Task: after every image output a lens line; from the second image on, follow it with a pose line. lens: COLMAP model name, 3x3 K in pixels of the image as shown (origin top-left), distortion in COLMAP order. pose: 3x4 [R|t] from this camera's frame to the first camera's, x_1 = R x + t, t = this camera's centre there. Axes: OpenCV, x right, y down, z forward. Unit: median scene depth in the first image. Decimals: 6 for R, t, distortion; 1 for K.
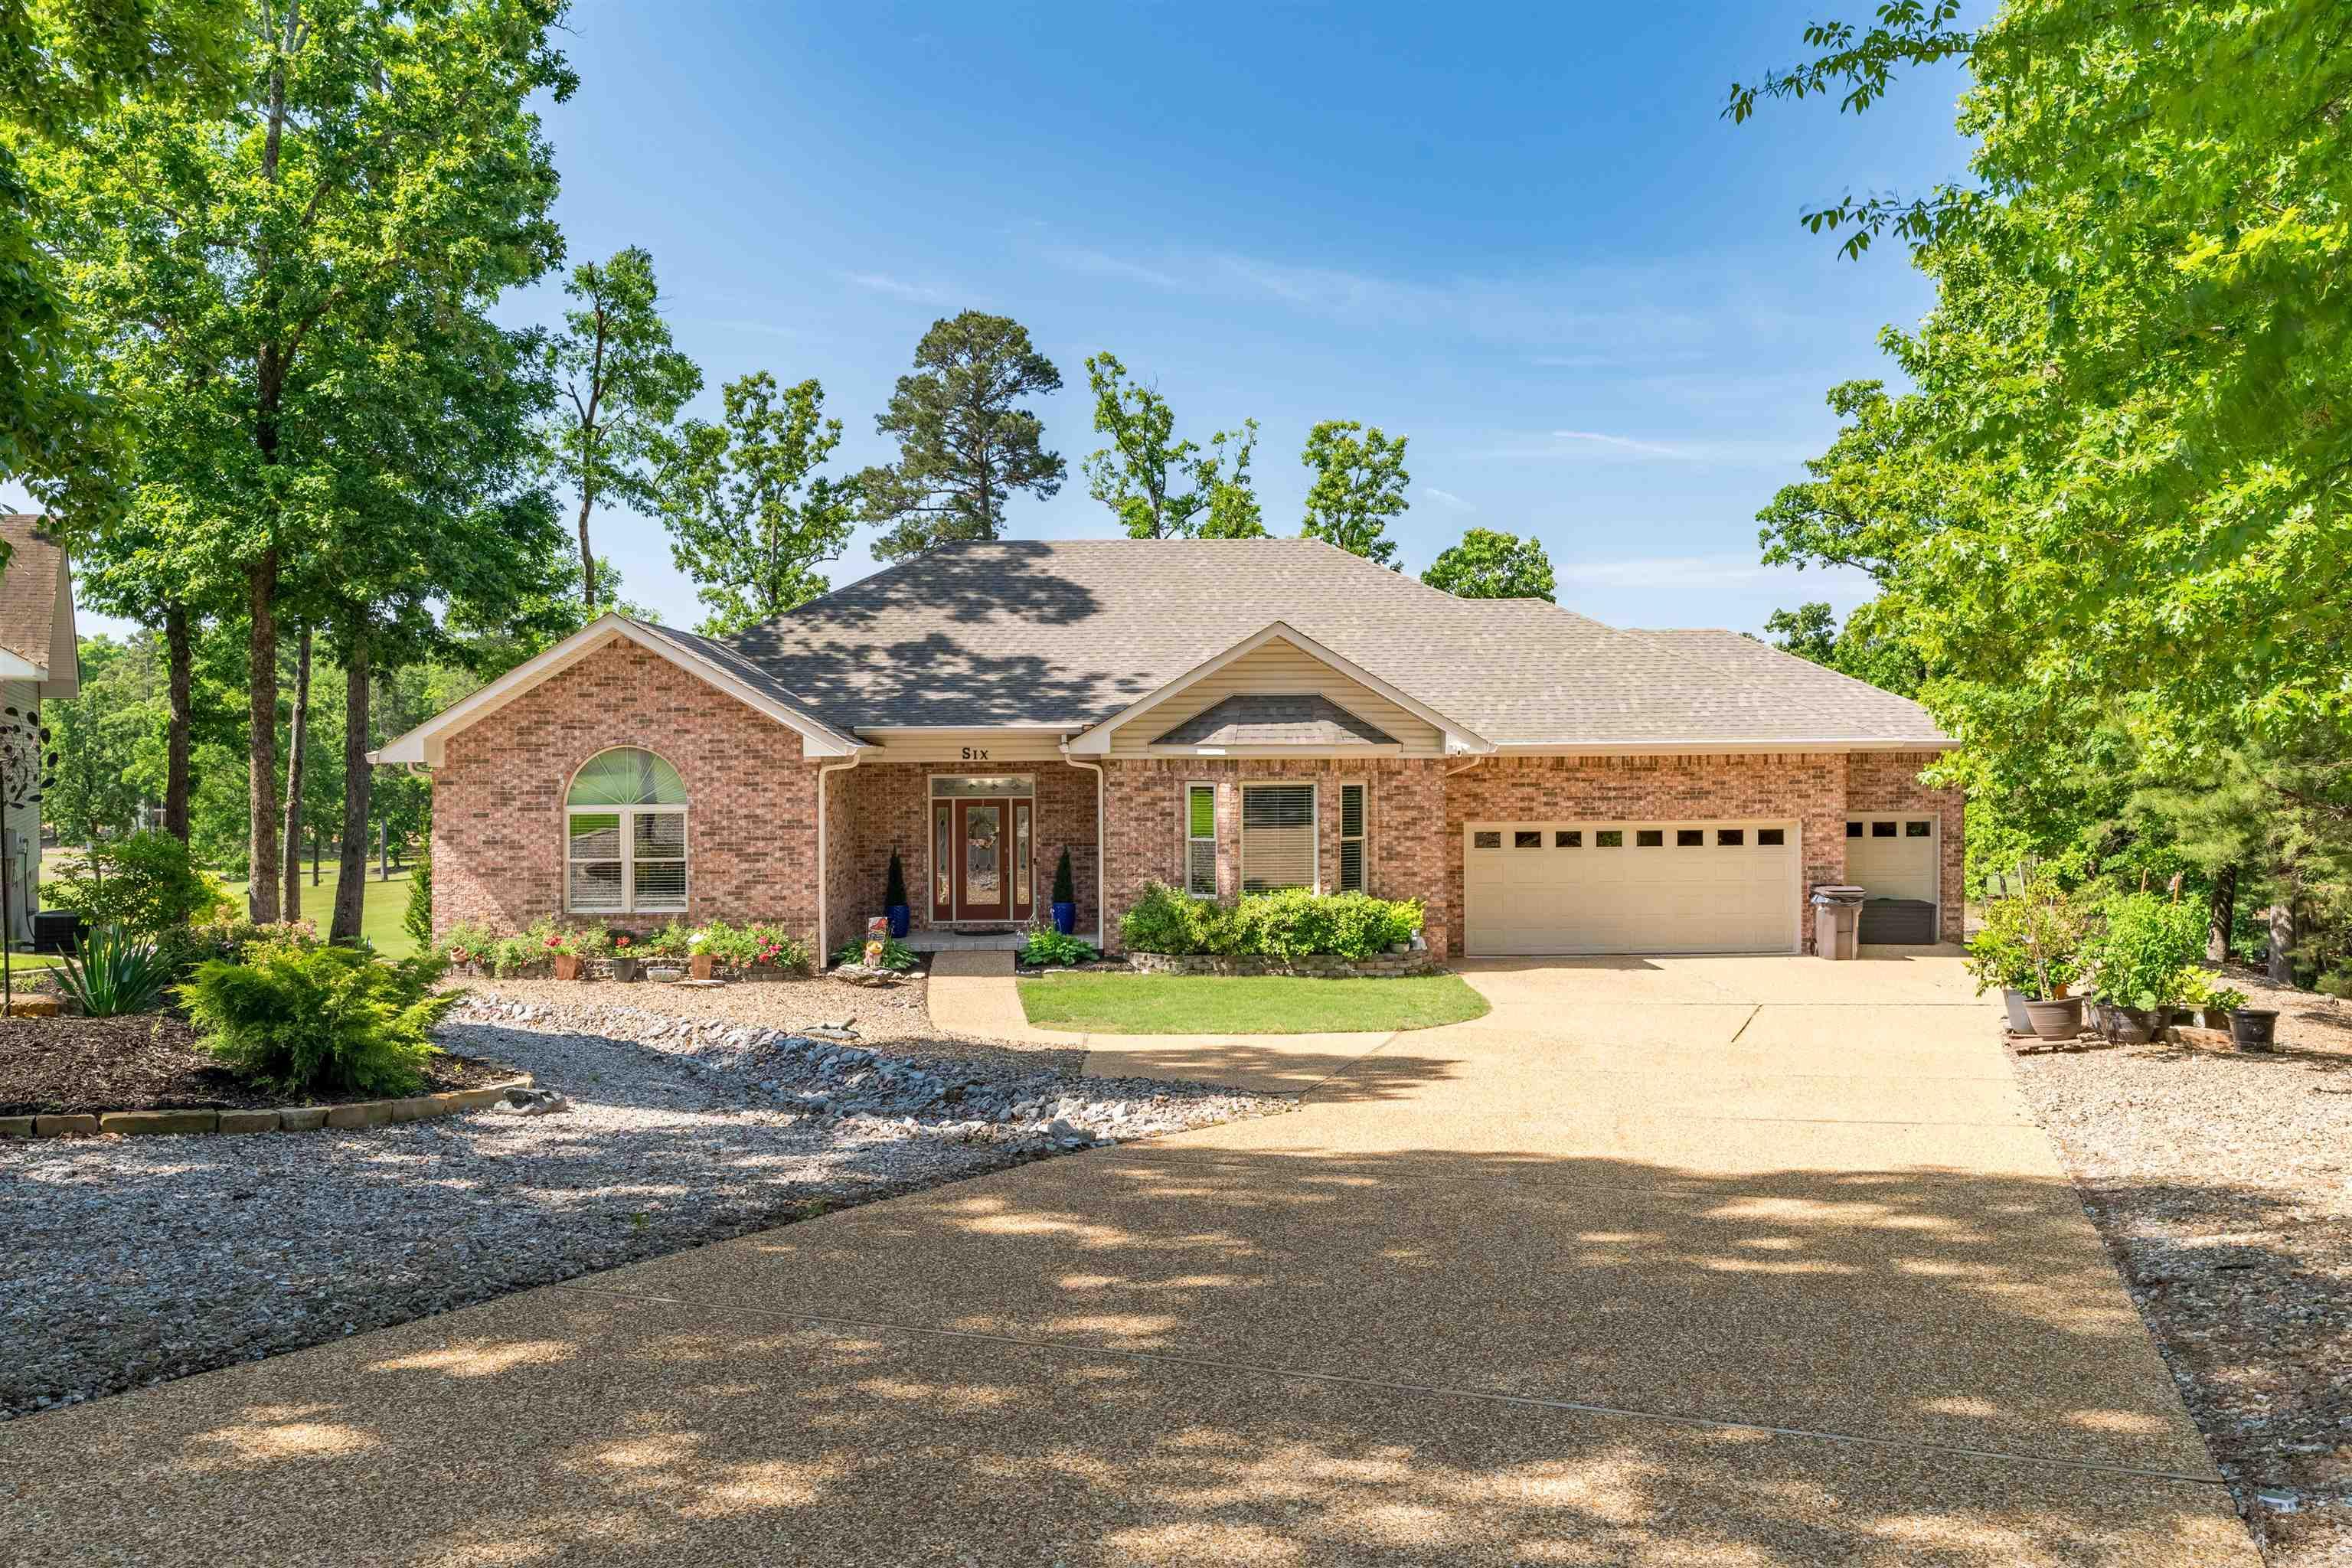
lens RADIAL K [[1680.0, 0, 1176.7], [0, 1680.0, 775.2], [0, 0, 1]] dist [-0.003694, 0.000380]
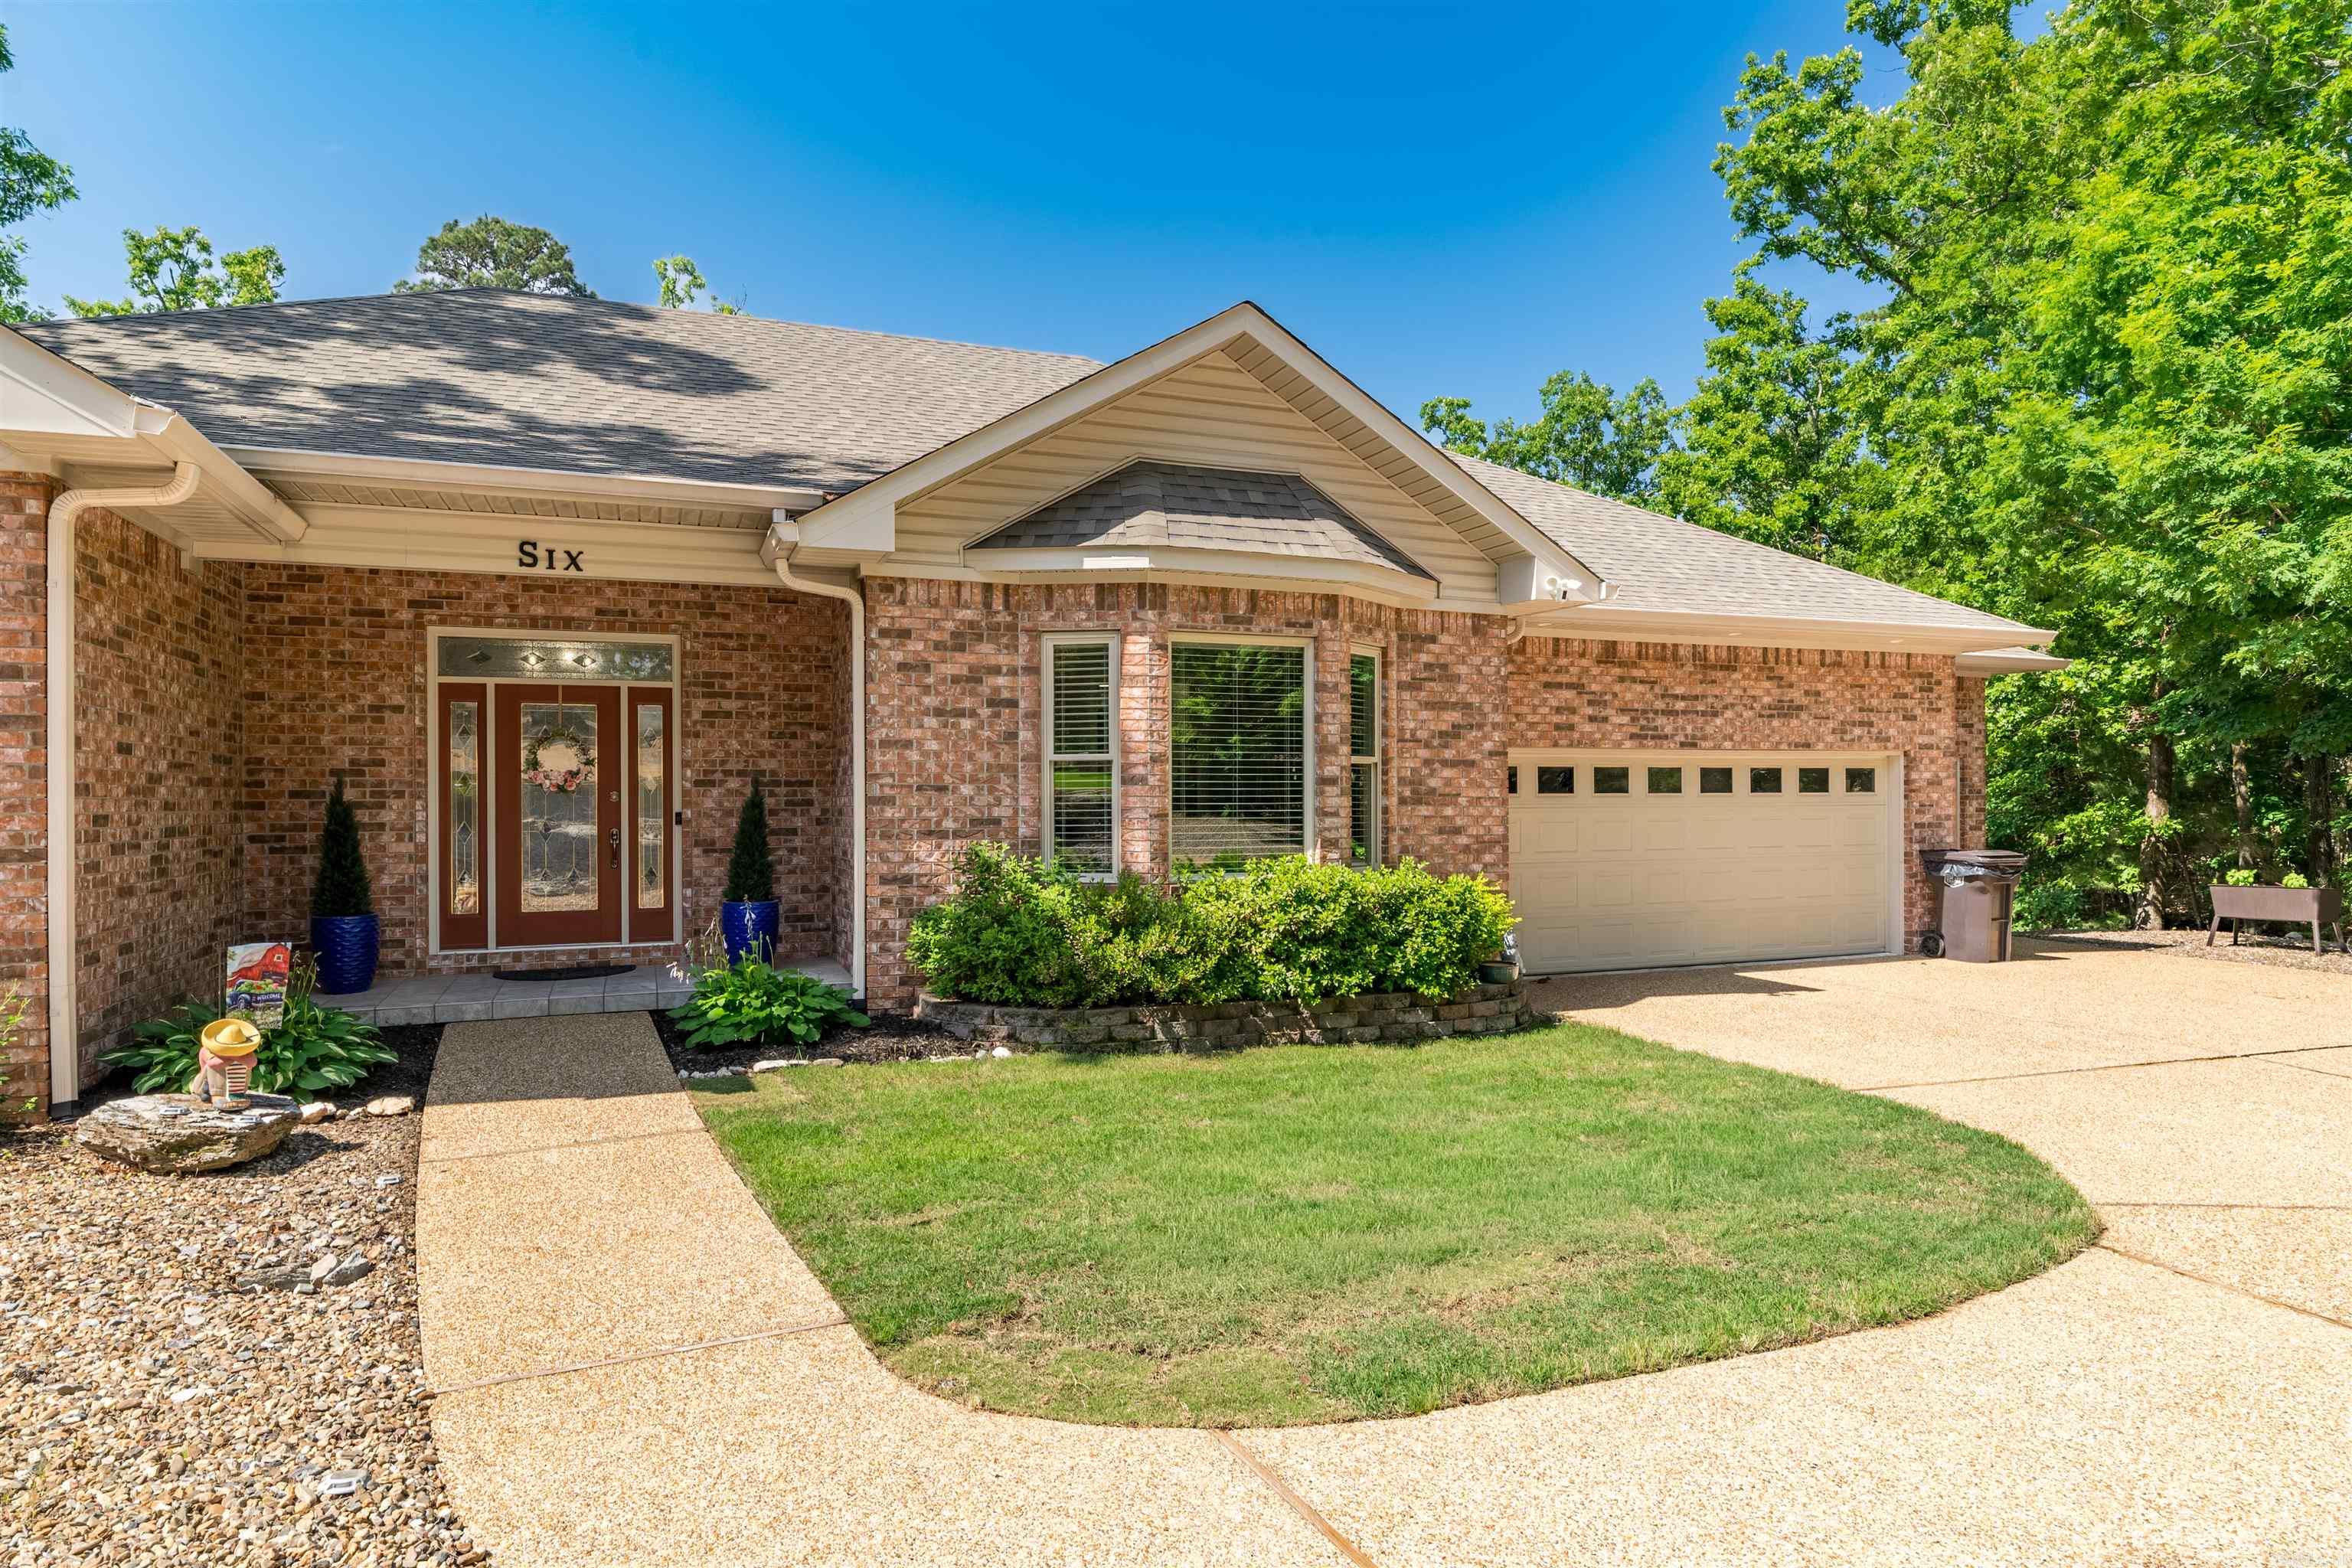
lens RADIAL K [[1370.1, 0, 1178.3], [0, 1370.1, 803.2], [0, 0, 1]] dist [-0.007667, -0.001413]
pose [[0.939524, 0.001452, 0.342480, -0.090106], [0.002908, 0.999921, -0.012219, 0.055698], [-0.342471, 0.012476, 0.939446, 0.627955]]
